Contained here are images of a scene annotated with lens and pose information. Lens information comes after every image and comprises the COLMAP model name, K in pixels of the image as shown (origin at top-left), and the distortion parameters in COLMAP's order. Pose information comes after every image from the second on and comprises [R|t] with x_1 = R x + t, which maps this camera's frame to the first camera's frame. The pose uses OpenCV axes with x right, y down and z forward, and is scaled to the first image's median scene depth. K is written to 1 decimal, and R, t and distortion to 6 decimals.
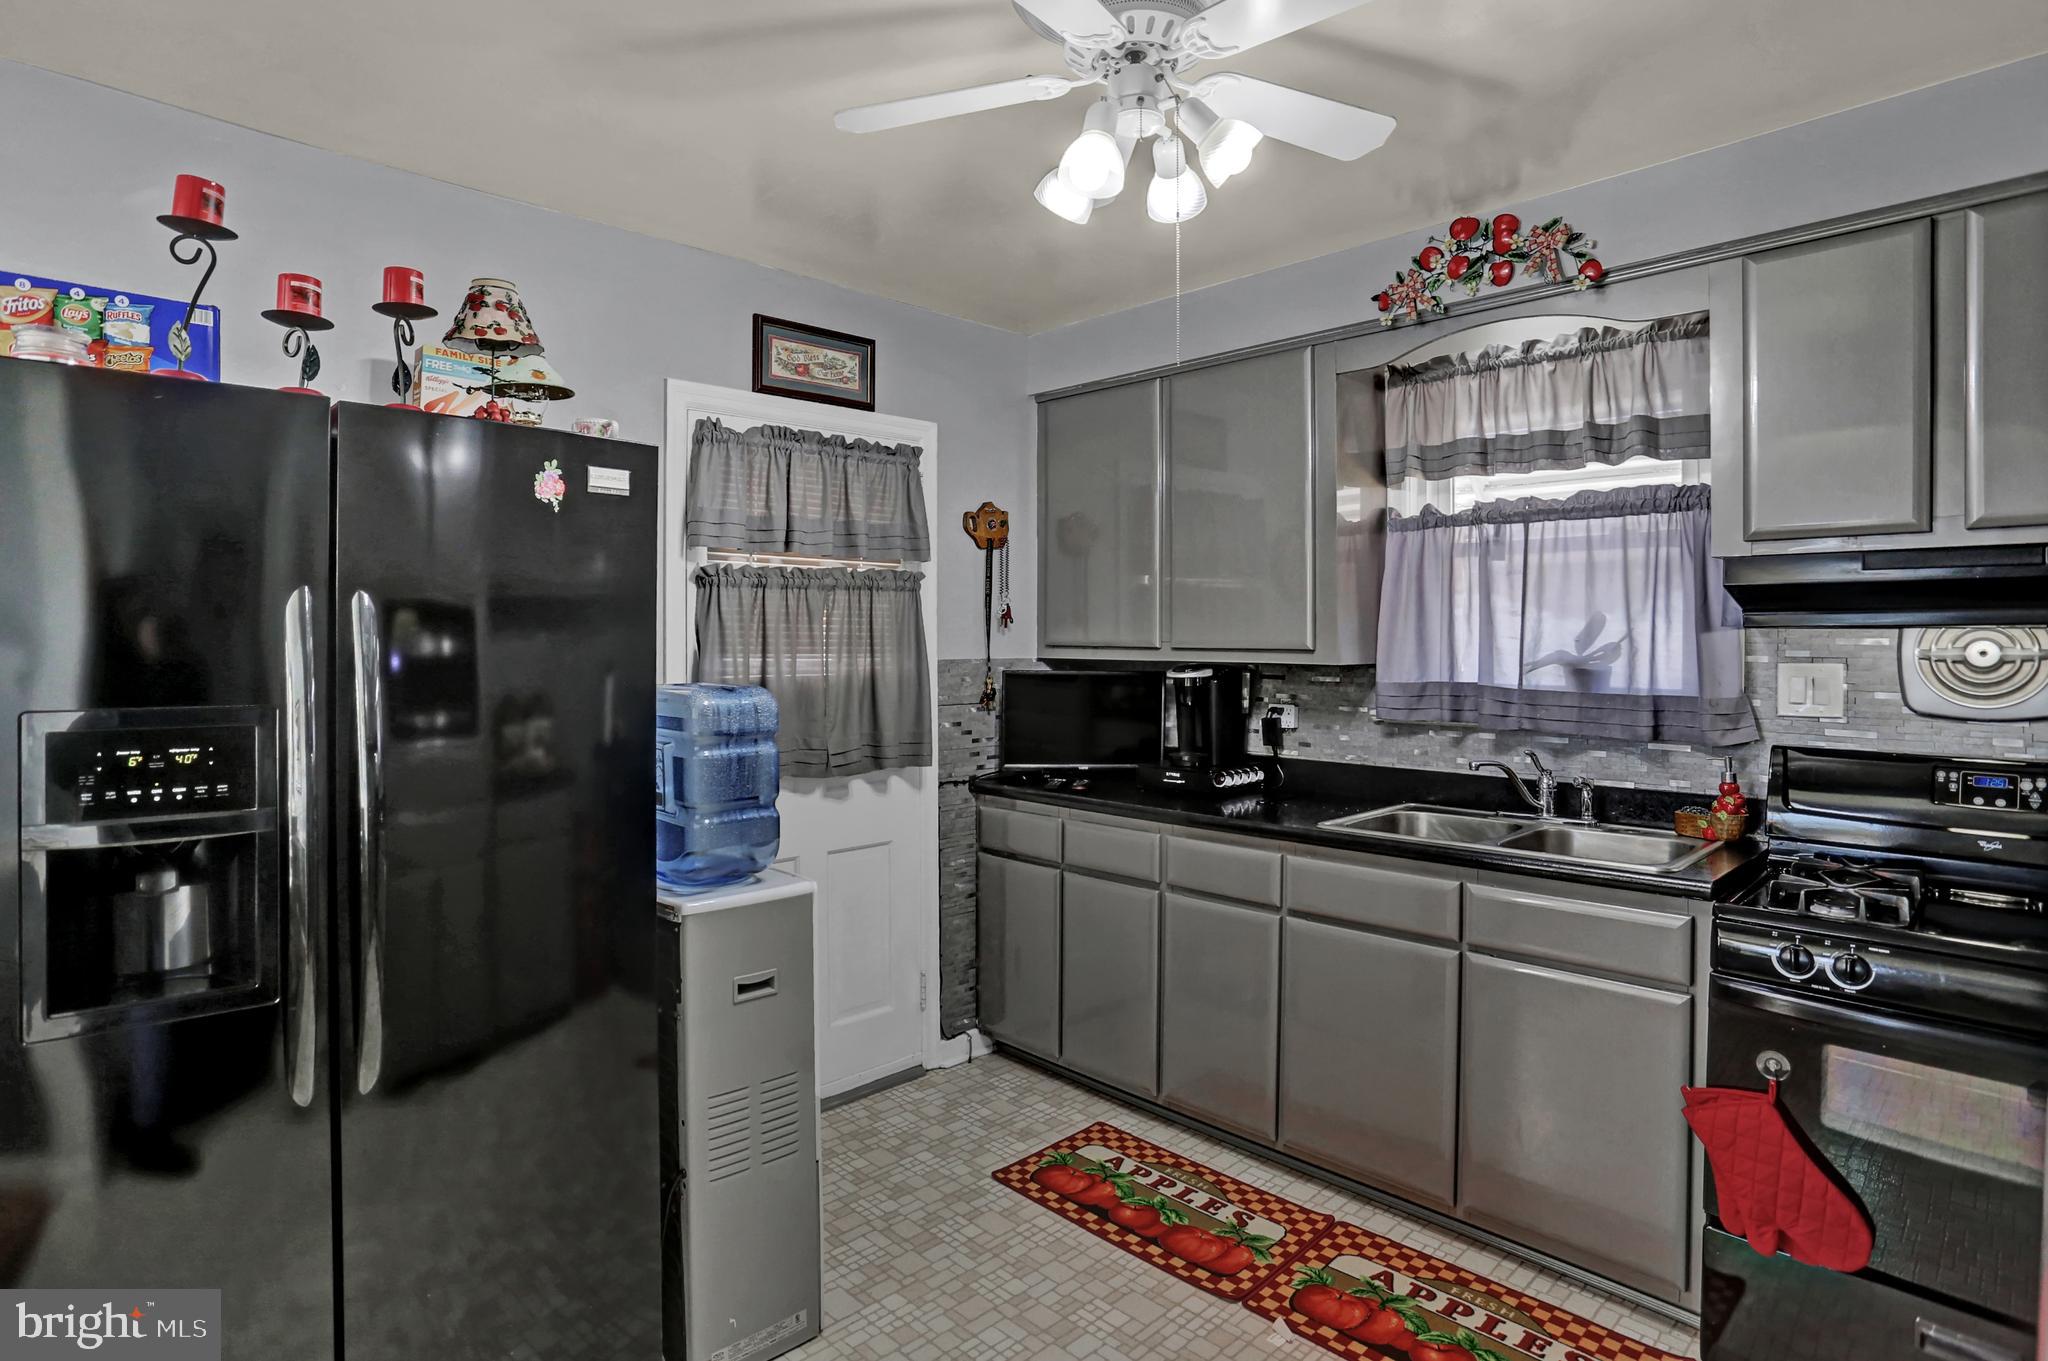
lens RADIAL K [[1071.6, 0, 1022.7], [0, 1071.6, 630.8], [0, 0, 1]] dist [-0.067903, 0.026477]
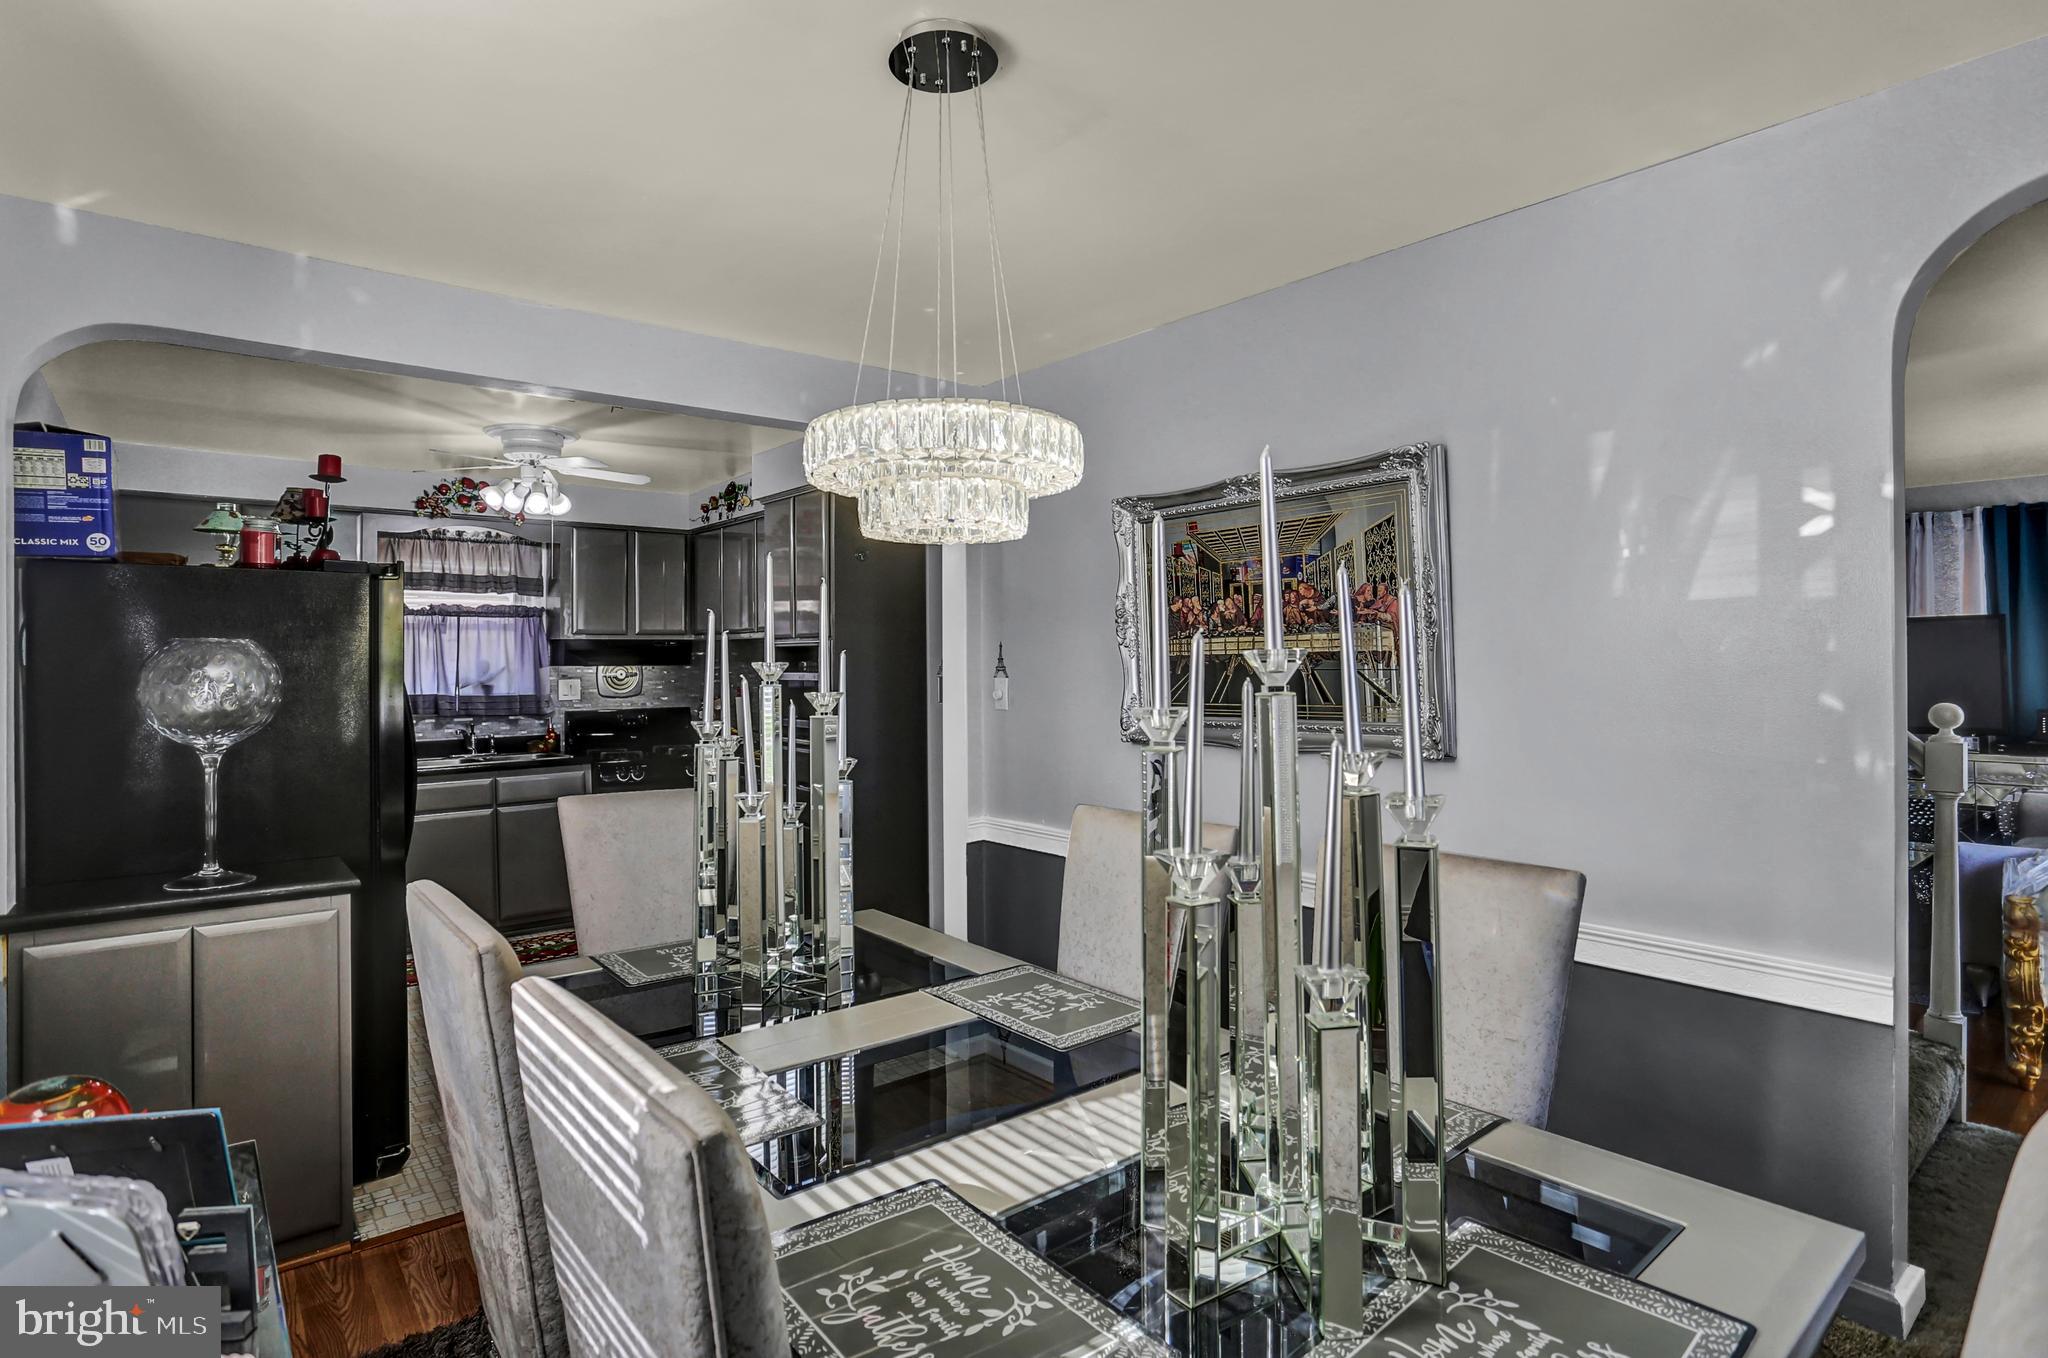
lens RADIAL K [[1052.8, 0, 1016.4], [0, 1052.8, 658.2], [0, 0, 1]] dist [-0.062875, 0.028451]
pose [[0.093024, 0.000884, 0.995663, -1.594394], [0.004454, 0.999989, -0.001304, -0.013175], [-0.995654, 0.004556, 0.093019, -0.323231]]
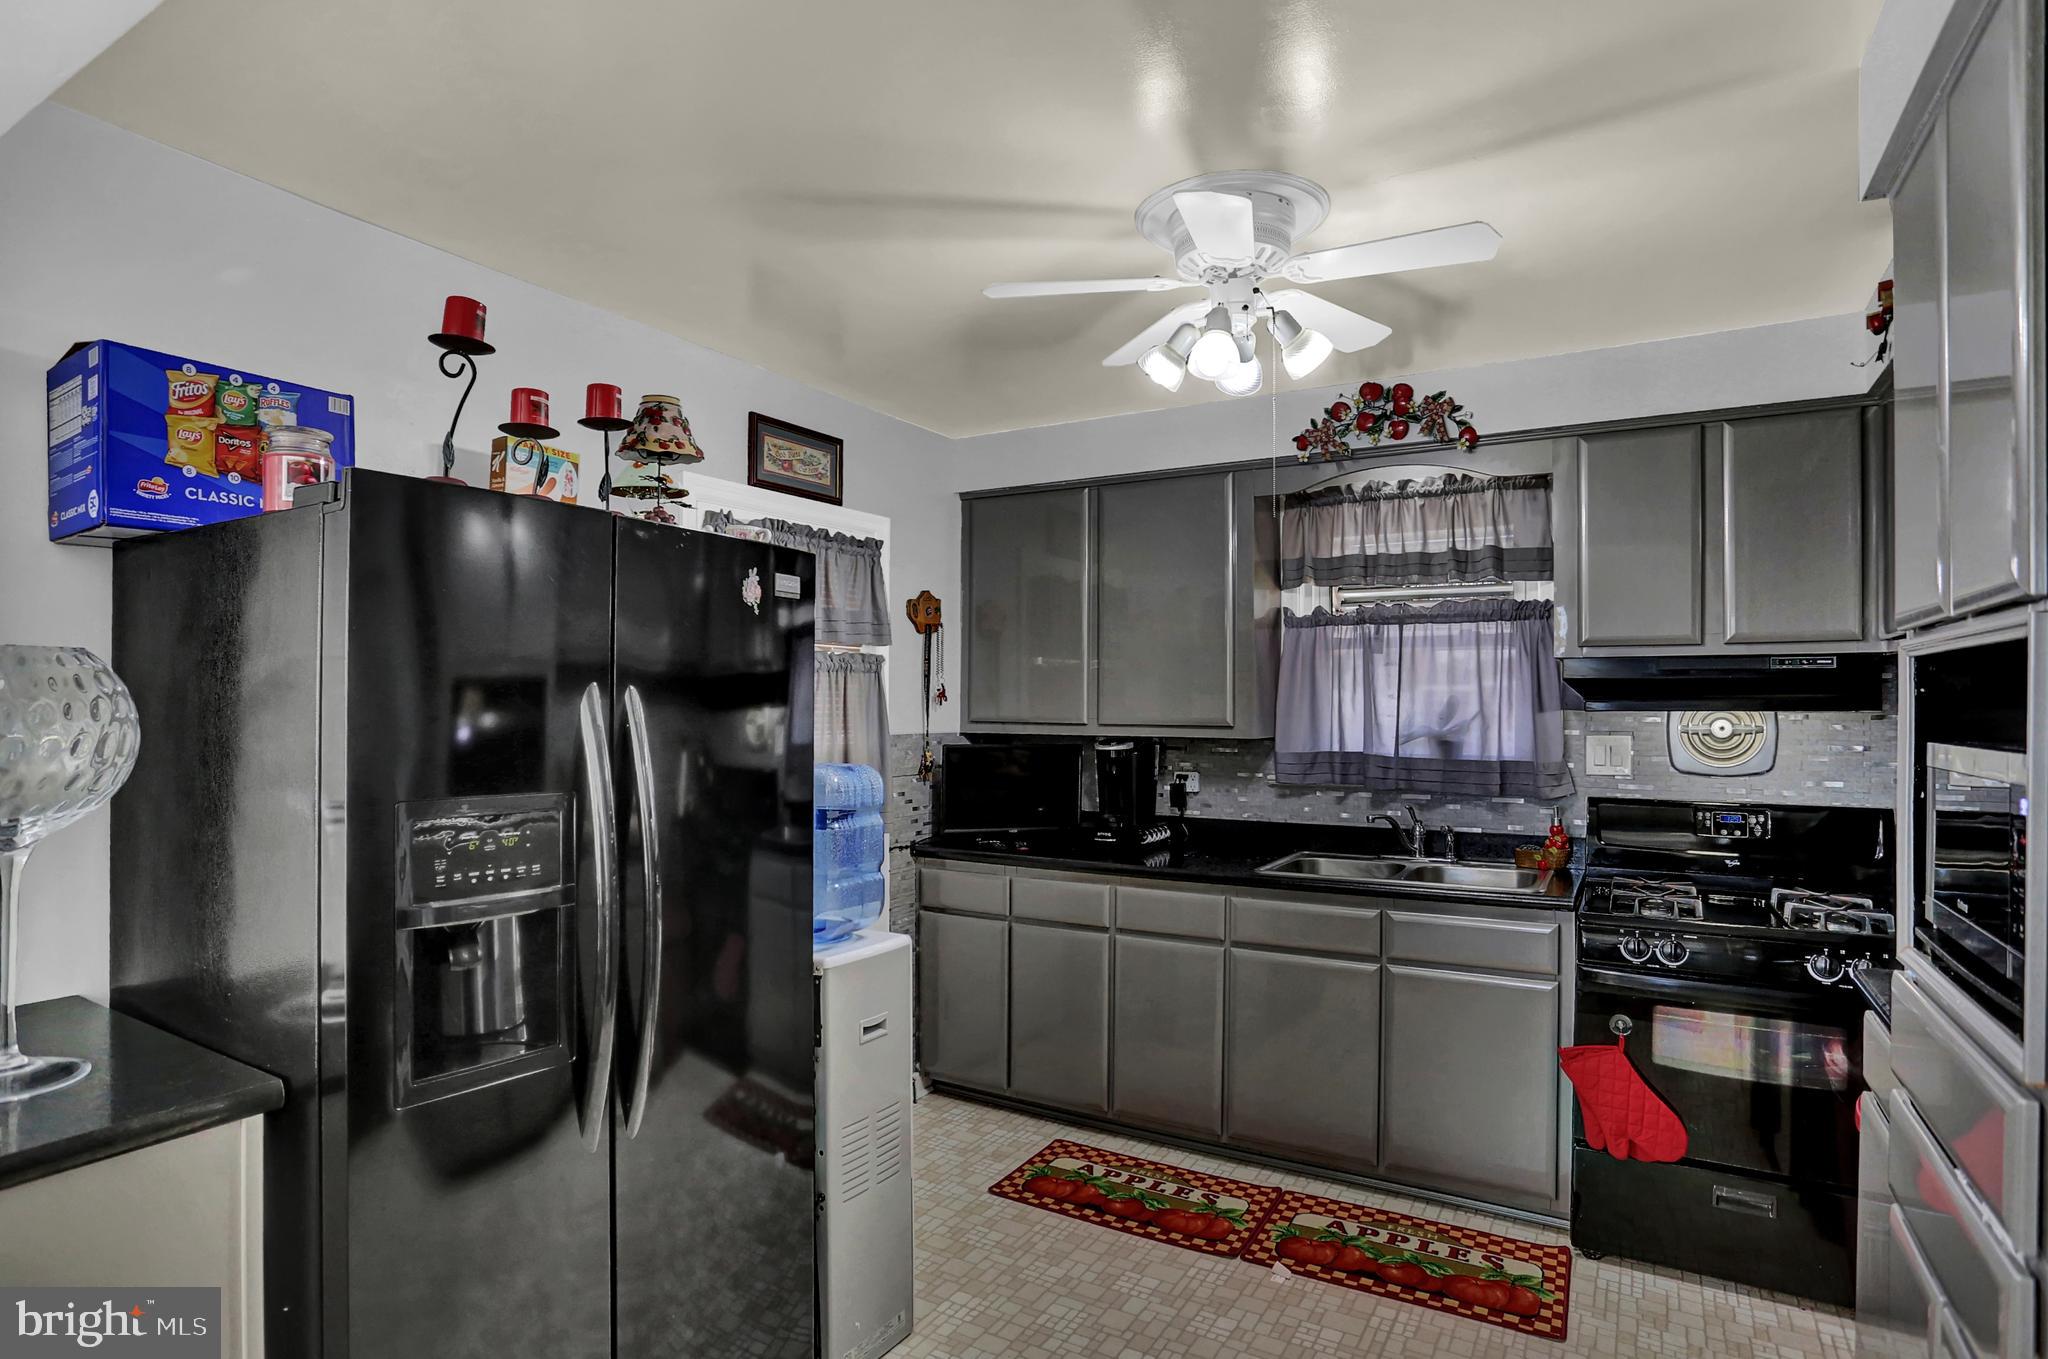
lens RADIAL K [[1068.7, 0, 1024.2], [0, 1068.7, 693.7], [0, 0, 1]] dist [-0.070716, 0.027786]
pose [[0.966059, 0.003296, 0.258299, -0.305634], [-0.002612, 0.999992, -0.002991, -0.016165], [-0.258307, 0.002215, 0.966060, -0.112304]]
